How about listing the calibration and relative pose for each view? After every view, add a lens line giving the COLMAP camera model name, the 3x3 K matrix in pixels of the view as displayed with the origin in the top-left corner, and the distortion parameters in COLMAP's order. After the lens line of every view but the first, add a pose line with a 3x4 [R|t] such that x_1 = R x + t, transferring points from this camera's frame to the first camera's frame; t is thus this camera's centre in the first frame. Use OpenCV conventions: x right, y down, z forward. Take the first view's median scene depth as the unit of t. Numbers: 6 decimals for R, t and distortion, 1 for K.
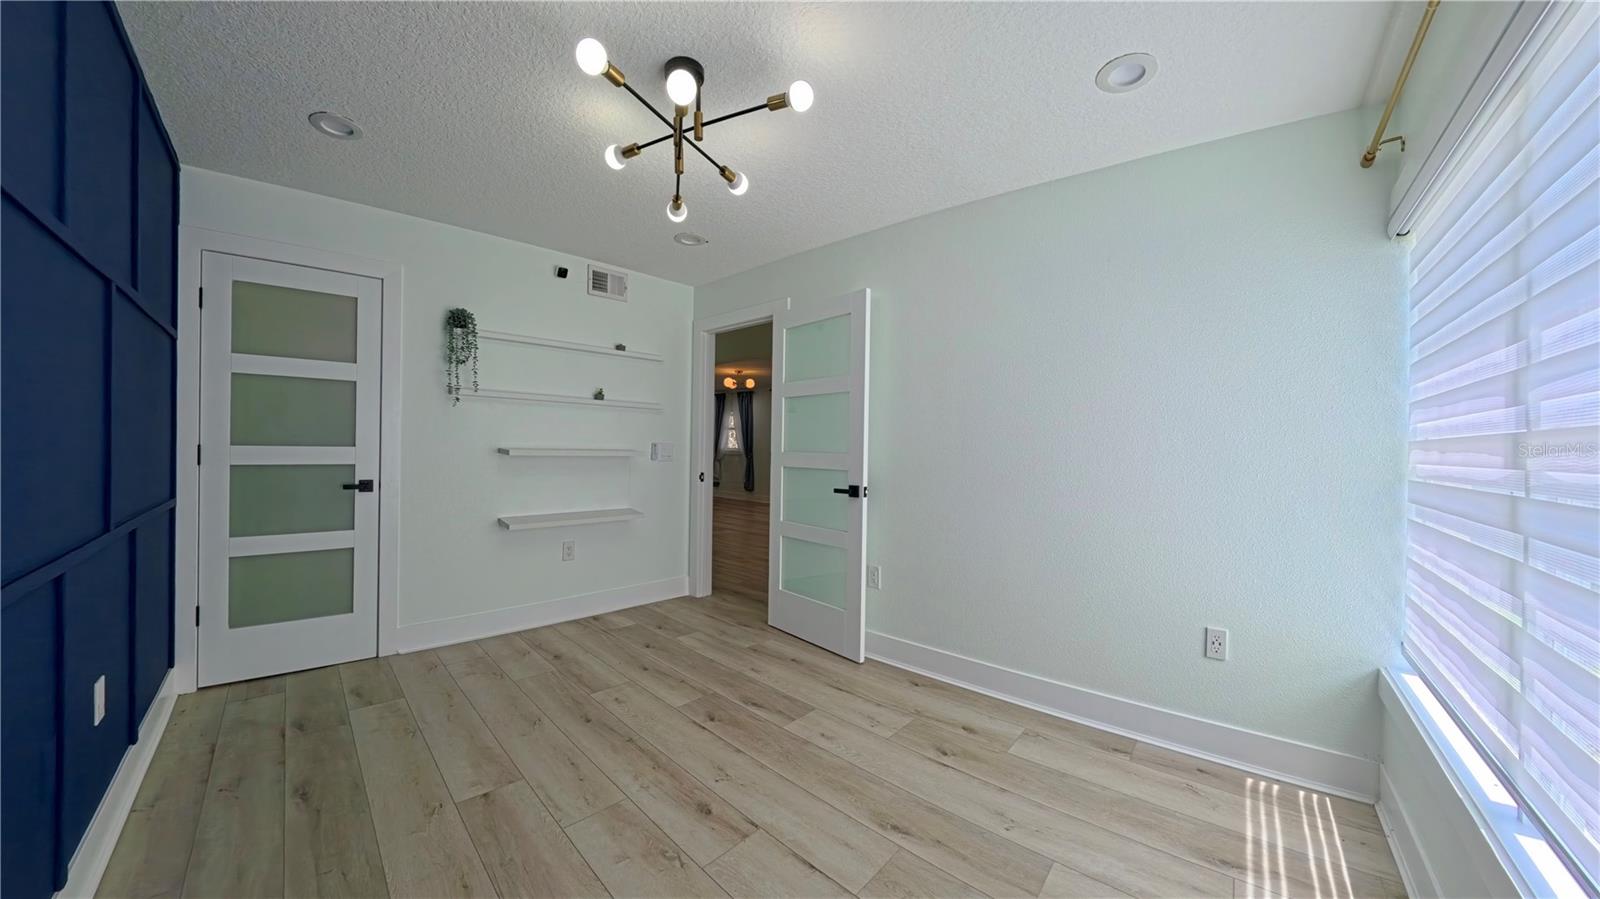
lens RADIAL K [[581.1, 0, 763.2], [0, 581.1, 448.4], [0, 0, 1]] dist [-0.013327, -0.000356]
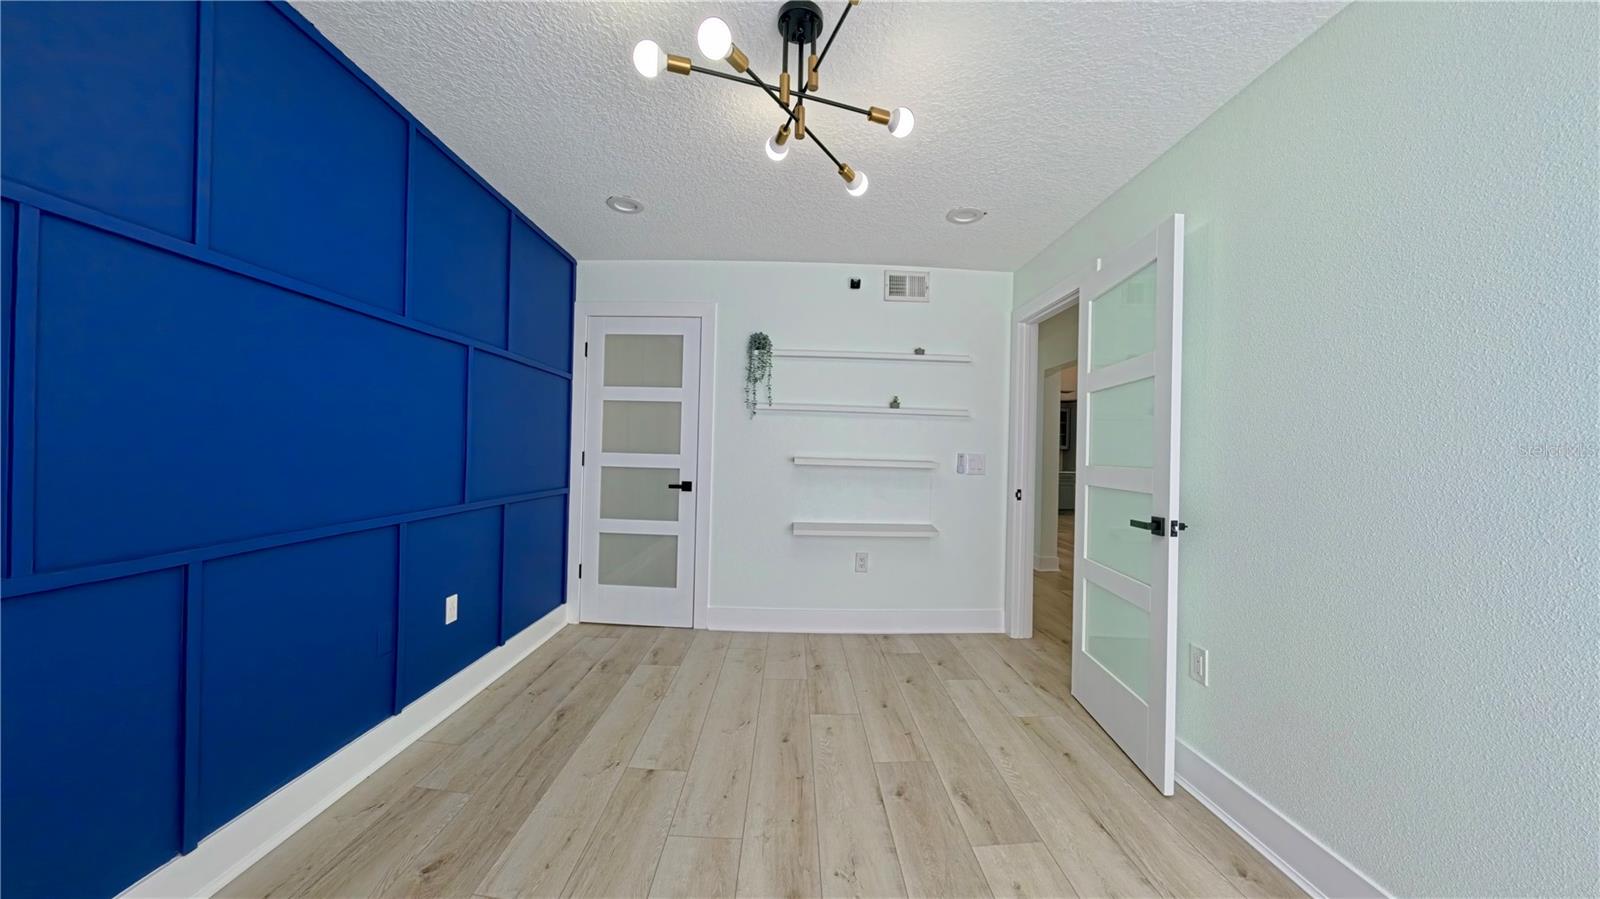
lens RADIAL K [[550.1, 0, 801.2], [0, 550.1, 444.9], [0, 0, 1]] dist [-0.036290, 0.000042]
pose [[0.735962, -0.008378, -0.676971, 0.264016], [-0.014365, 0.999505, -0.027987, 0.005728], [0.676871, 0.030322, 0.735477, 0.278826]]
